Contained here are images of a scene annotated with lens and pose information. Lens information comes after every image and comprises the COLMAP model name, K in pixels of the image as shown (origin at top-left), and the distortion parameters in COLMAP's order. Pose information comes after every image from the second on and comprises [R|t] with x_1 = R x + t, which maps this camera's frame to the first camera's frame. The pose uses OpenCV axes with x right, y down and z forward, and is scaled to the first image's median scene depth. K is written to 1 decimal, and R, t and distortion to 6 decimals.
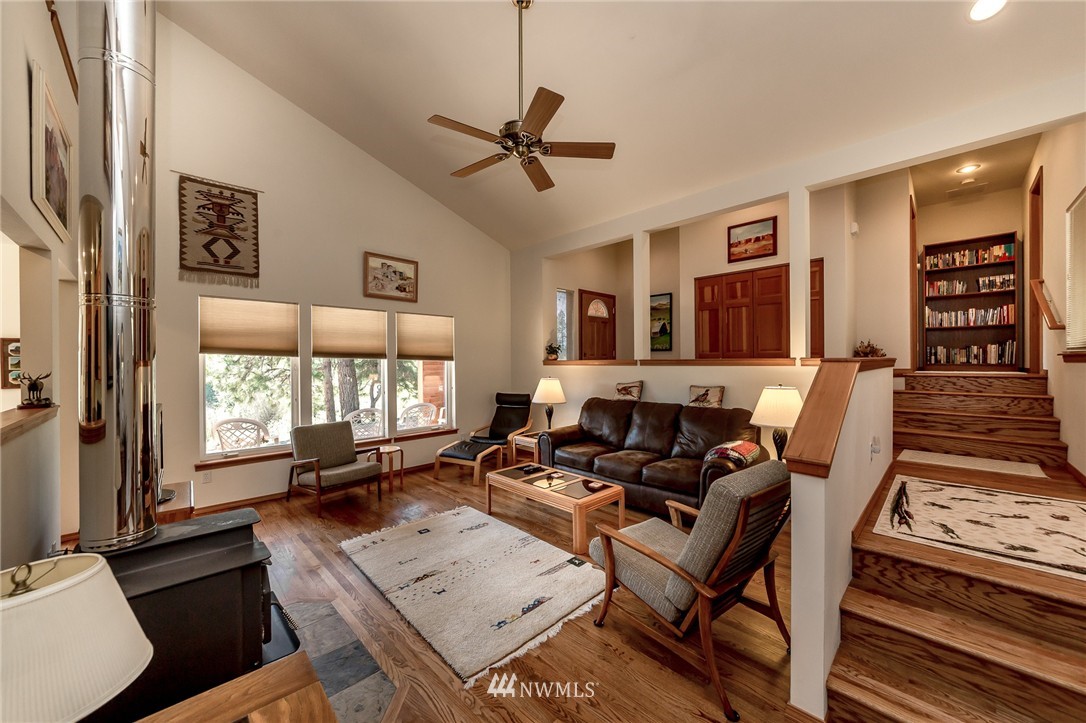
lens RADIAL K [[406.4, 0, 543.9], [0, 406.4, 363.1], [0, 0, 1]] dist [0.008848, -0.000158]
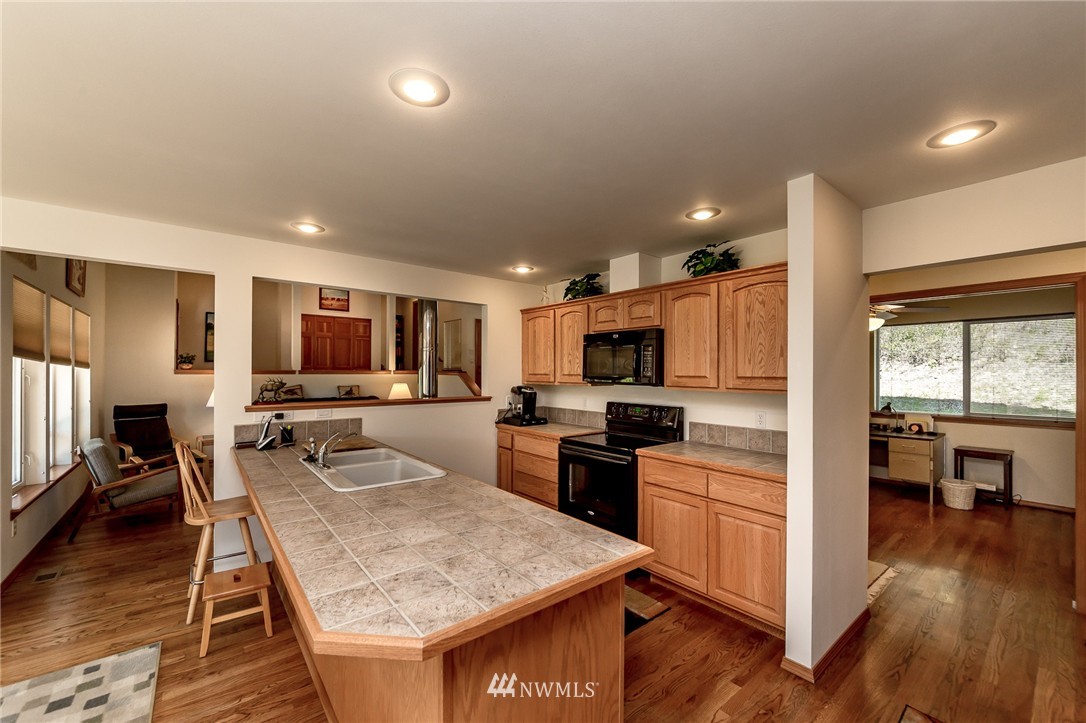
lens RADIAL K [[439.6, 0, 536.5], [0, 439.6, 365.8], [0, 0, 1]] dist [-0.011253, 0.003369]
pose [[0.110564, 0.022008, 0.993625, -1.212713], [-0.002469, 0.999758, -0.021869, 0.007786], [-0.993866, -0.000036, 0.110591, -0.013678]]
